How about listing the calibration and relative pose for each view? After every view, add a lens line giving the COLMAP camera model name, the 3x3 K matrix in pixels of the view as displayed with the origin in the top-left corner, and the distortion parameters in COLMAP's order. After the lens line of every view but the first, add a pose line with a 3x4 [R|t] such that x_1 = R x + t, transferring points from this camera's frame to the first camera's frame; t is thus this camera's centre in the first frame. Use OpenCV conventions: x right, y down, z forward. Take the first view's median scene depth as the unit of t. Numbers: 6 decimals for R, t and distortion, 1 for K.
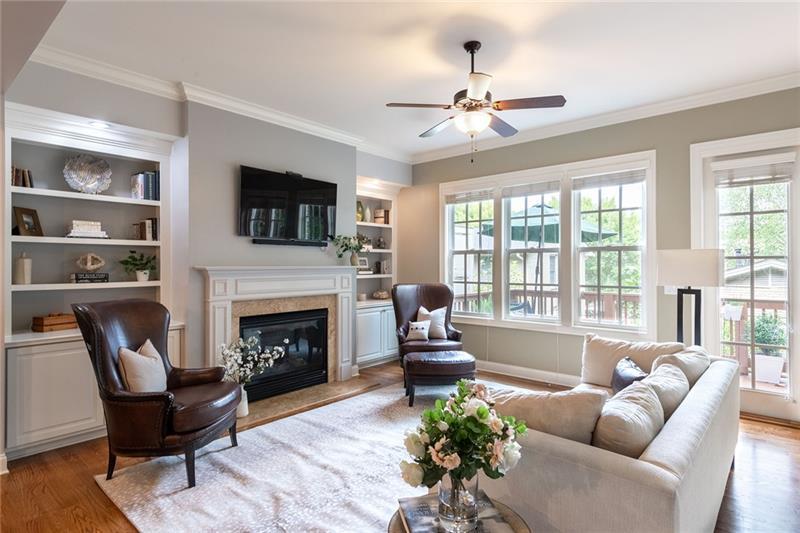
lens RADIAL K [[443.4, 0, 400.0], [0, 443.4, 266.5], [0, 0, 1]] dist [0.000942, -0.000046]
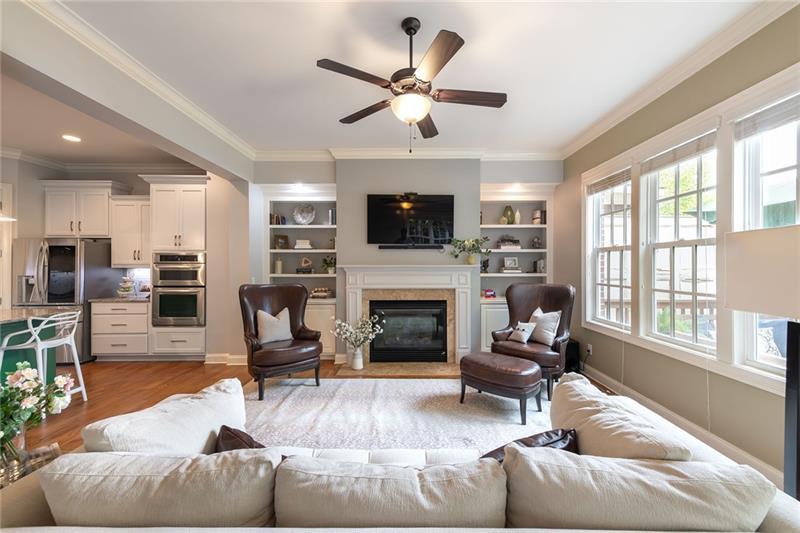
lens RADIAL K [[319.3, 0, 403.2], [0, 319.3, 264.3], [0, 0, 1]] dist [0.010352, -0.000322]
pose [[0.634068, 0.000902, -0.773276, 0.426611], [-0.003370, 0.999993, -0.001597, -0.001448], [0.773270, 0.003619, 0.634067, 0.361759]]
